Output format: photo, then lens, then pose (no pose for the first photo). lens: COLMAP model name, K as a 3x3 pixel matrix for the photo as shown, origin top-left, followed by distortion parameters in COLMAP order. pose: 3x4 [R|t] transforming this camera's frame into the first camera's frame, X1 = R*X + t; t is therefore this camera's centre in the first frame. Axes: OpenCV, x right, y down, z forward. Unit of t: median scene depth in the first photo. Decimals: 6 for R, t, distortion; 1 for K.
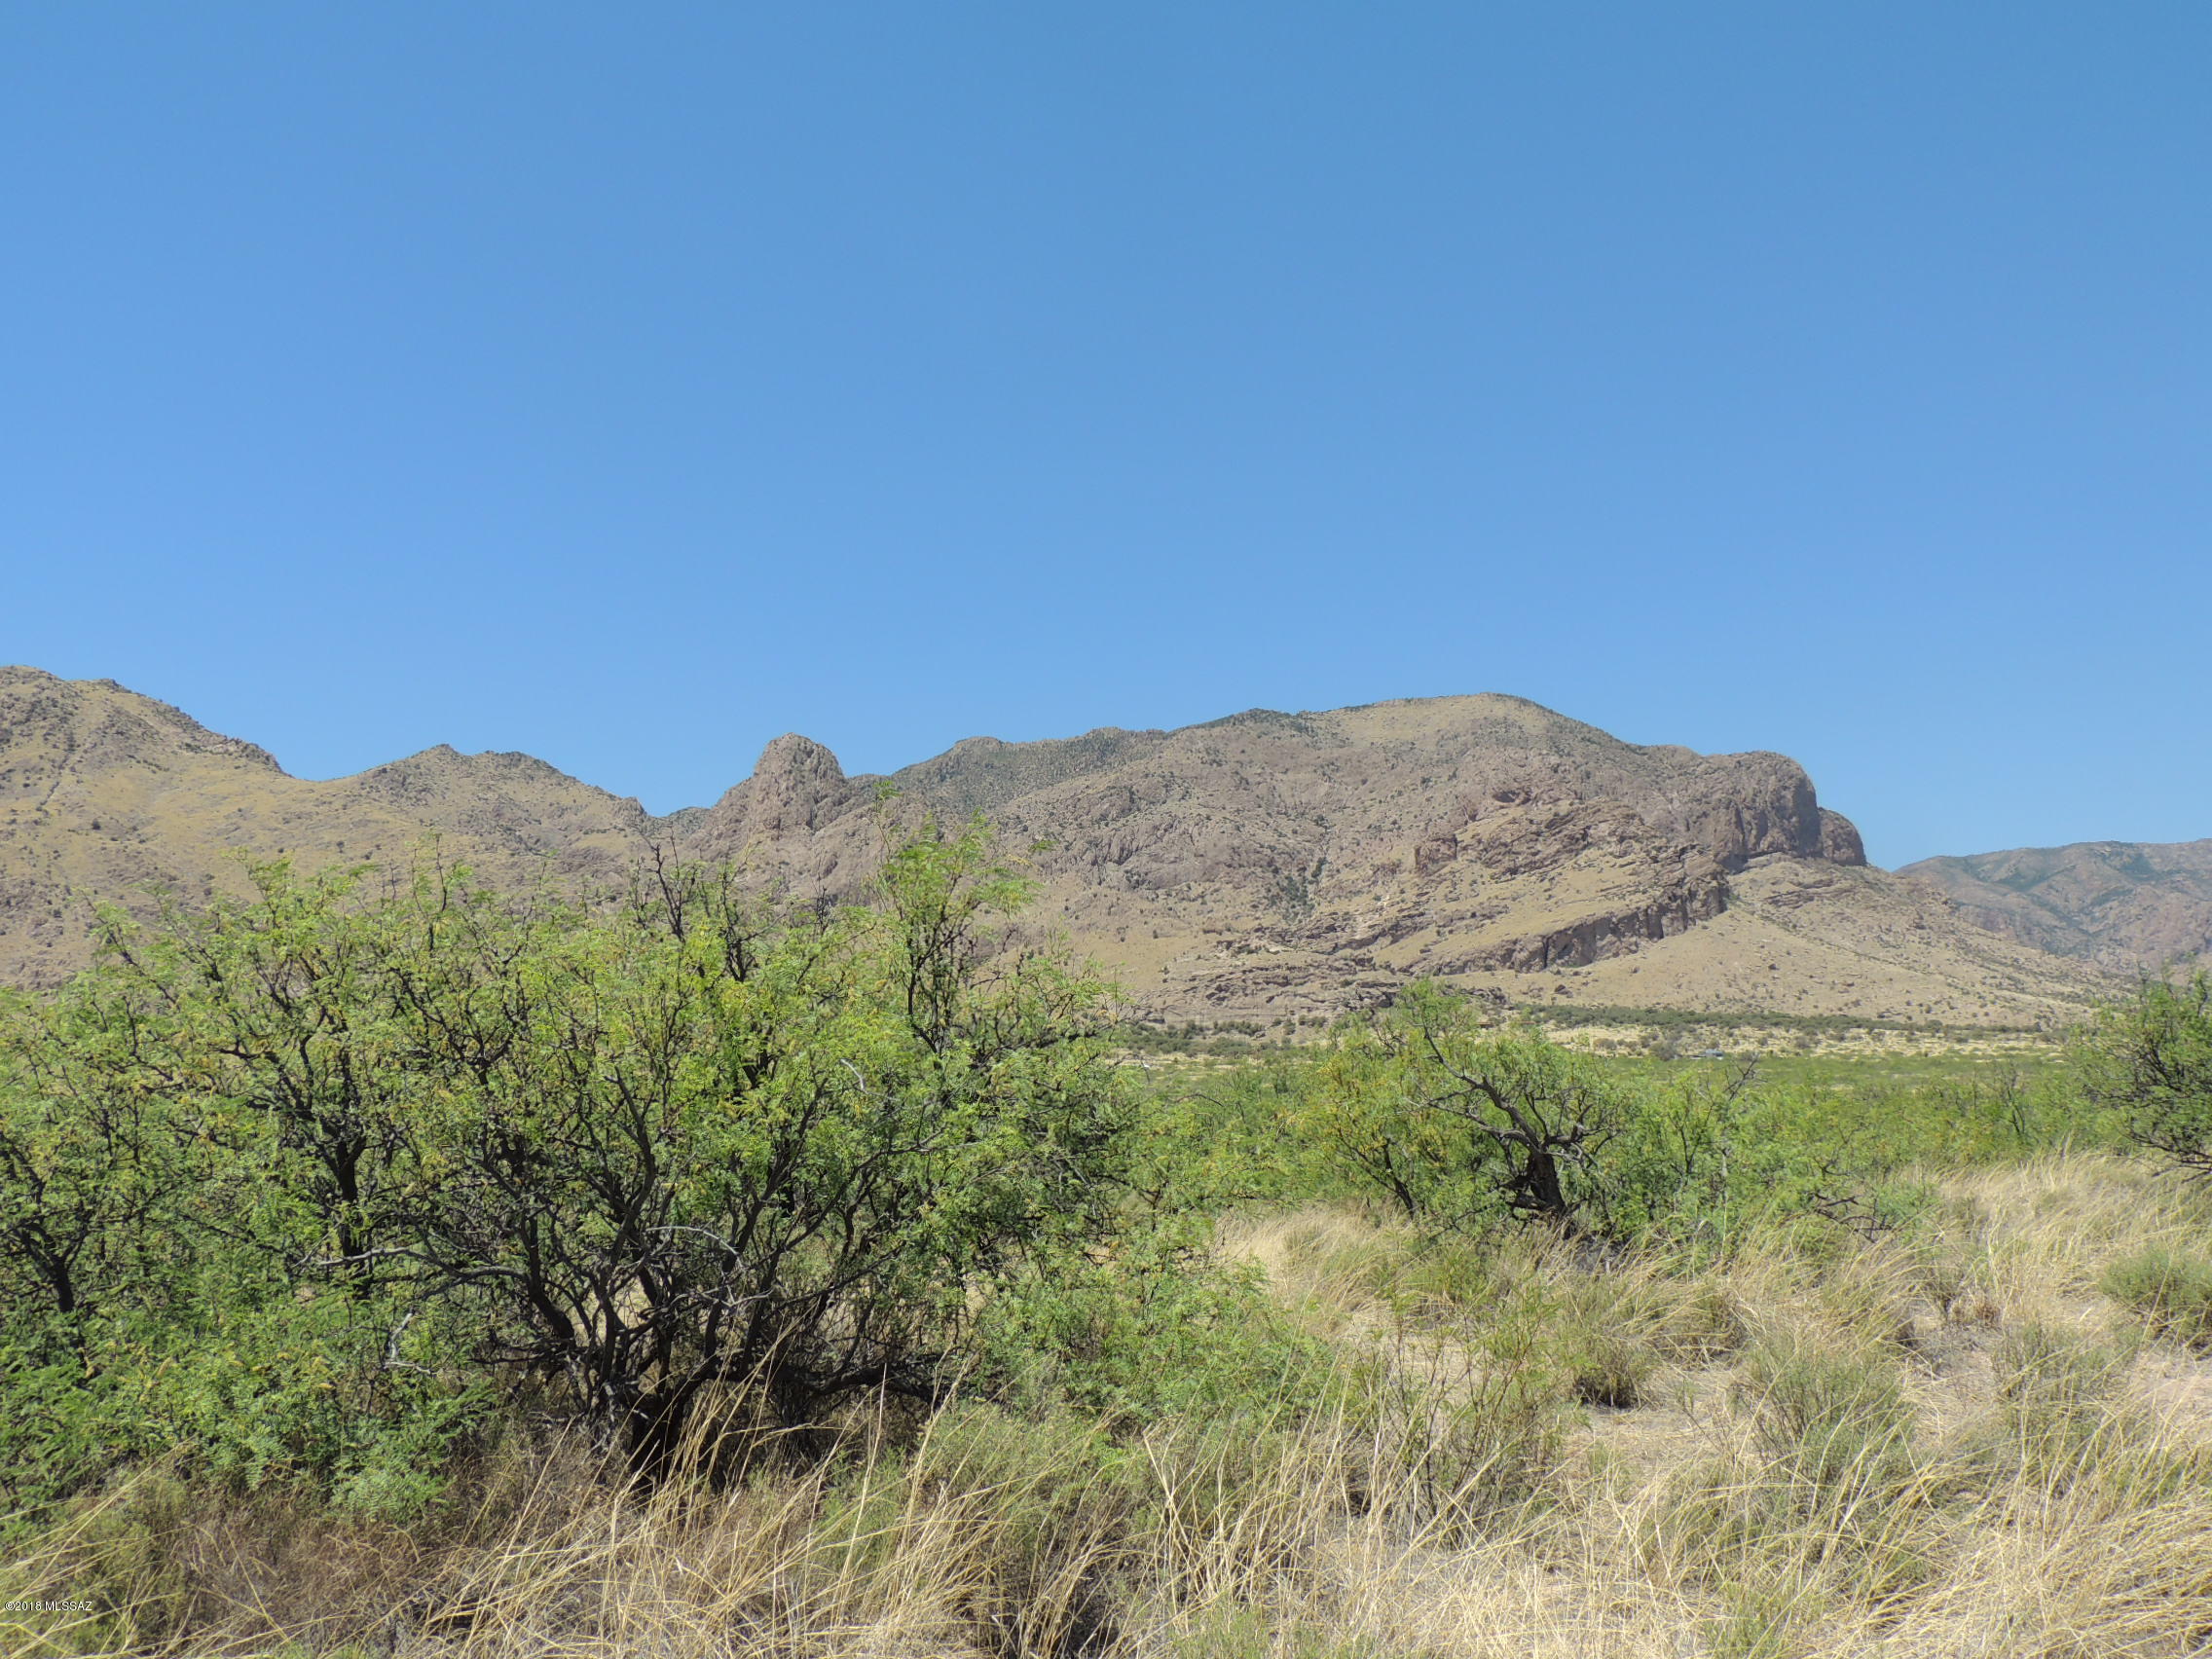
lens RADIAL K [[1773.3, 0, 1107.8], [0, 1773.3, 831.2], [0, 0, 1]] dist [-0.012554, 0.005335]
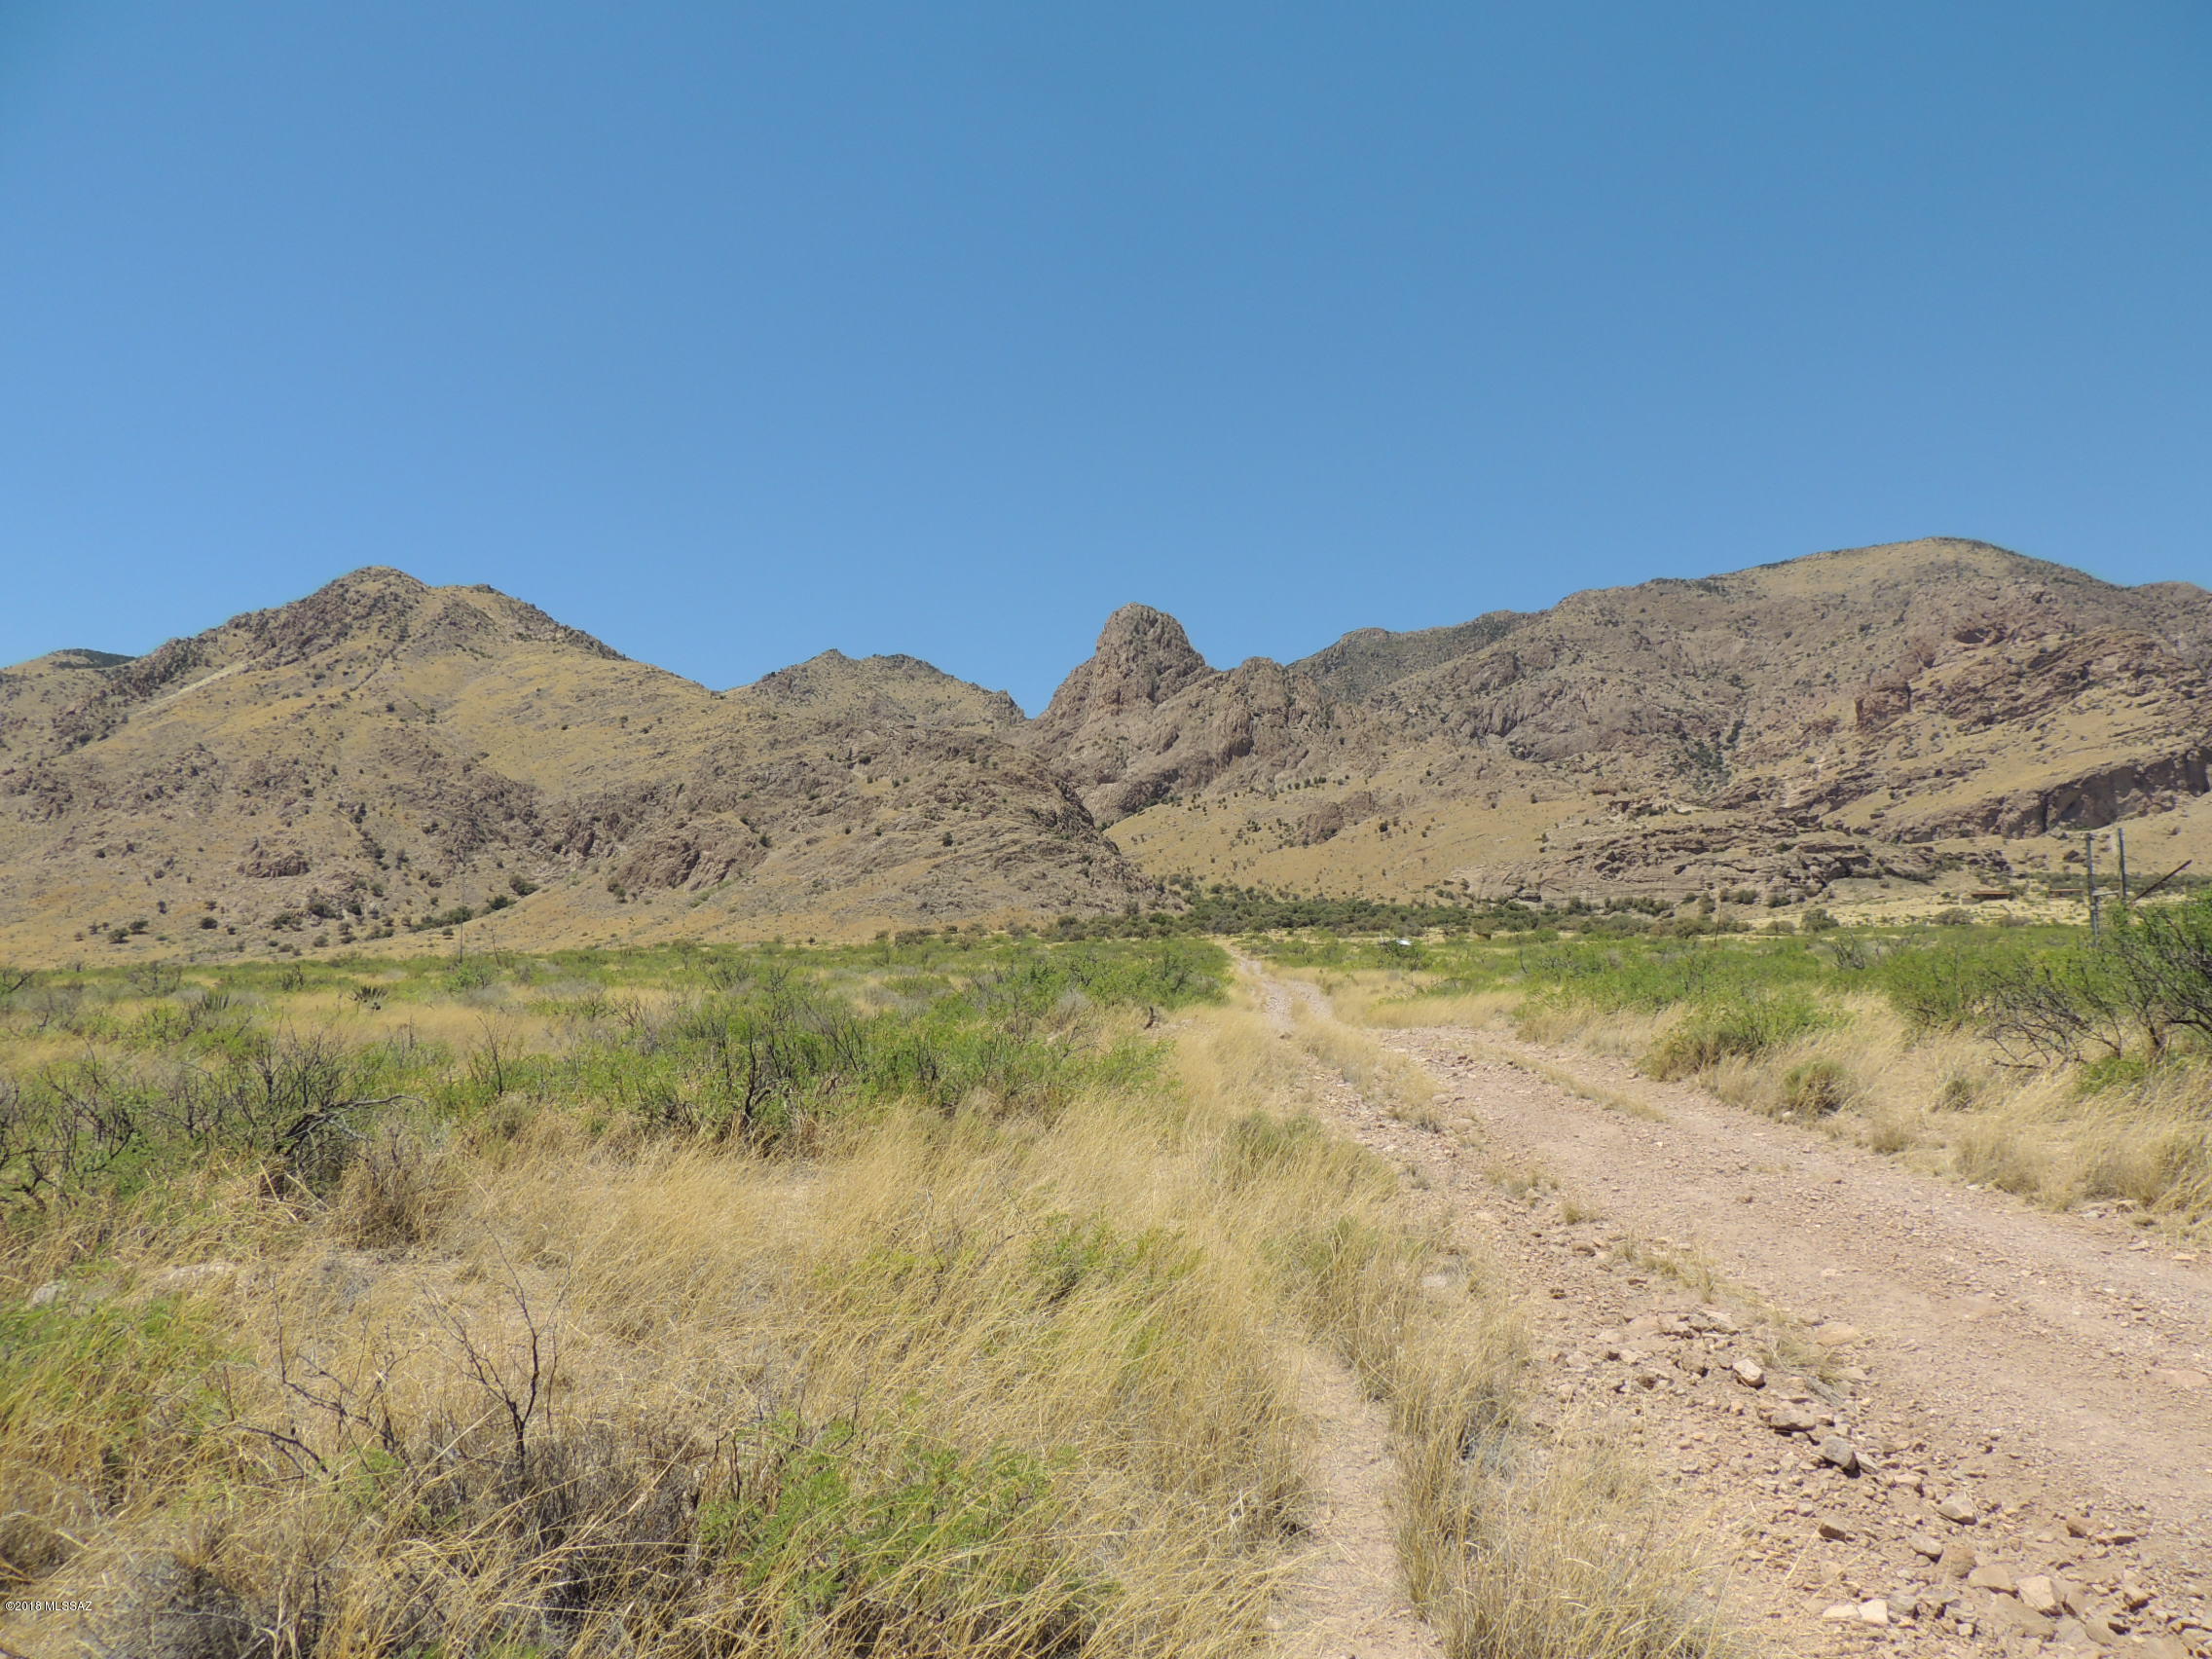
lens RADIAL K [[1564.7, 0, 1108.6], [0, 1564.7, 830.3], [0, 0, 1]] dist [-0.024029, 0.004615]
pose [[0.966538, -0.020579, -0.255695, 0.017078], [0.033107, 0.998448, 0.044788, 0.027088], [0.254376, -0.051755, 0.965720, 0.192106]]
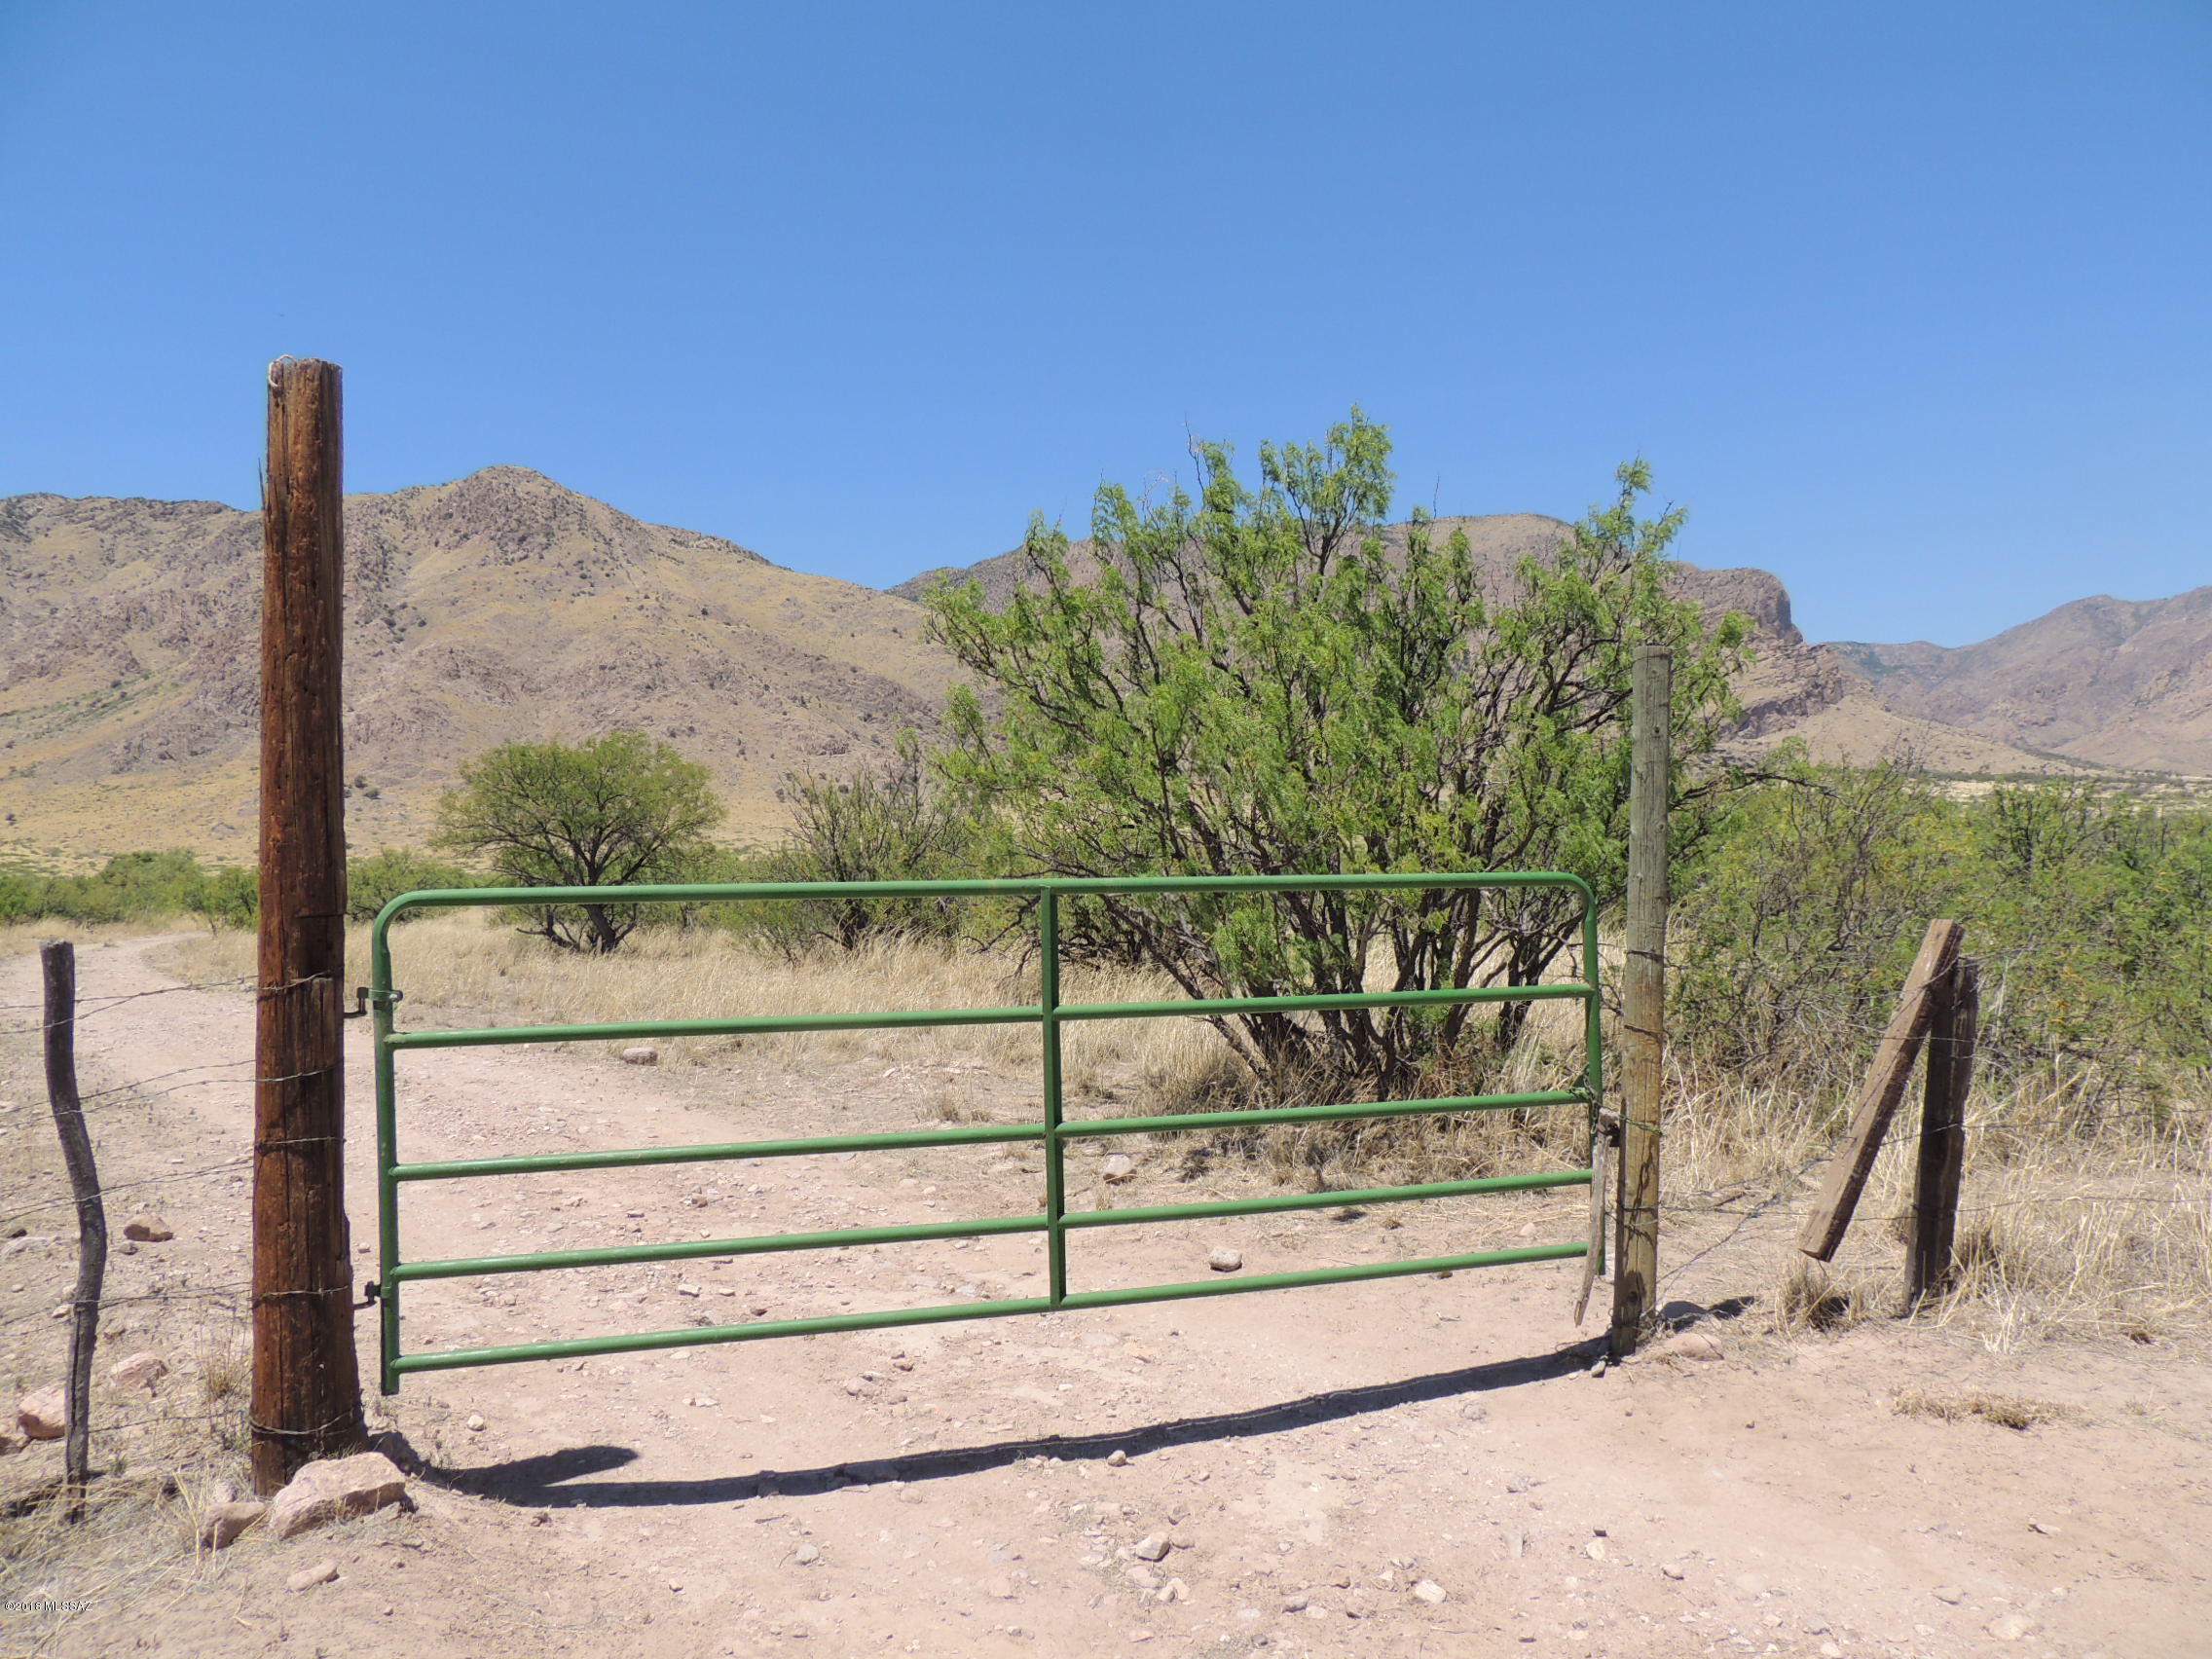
lens RADIAL K [[1569.6, 0, 1092.0], [0, 1569.6, 840.1], [0, 0, 1]] dist [-0.024344, 0.001444]
pose [[0.989291, -0.004614, 0.145881, -0.330921], [-0.015892, 0.990152, 0.139089, -0.001220], [-0.145086, -0.139918, 0.979476, -0.053748]]
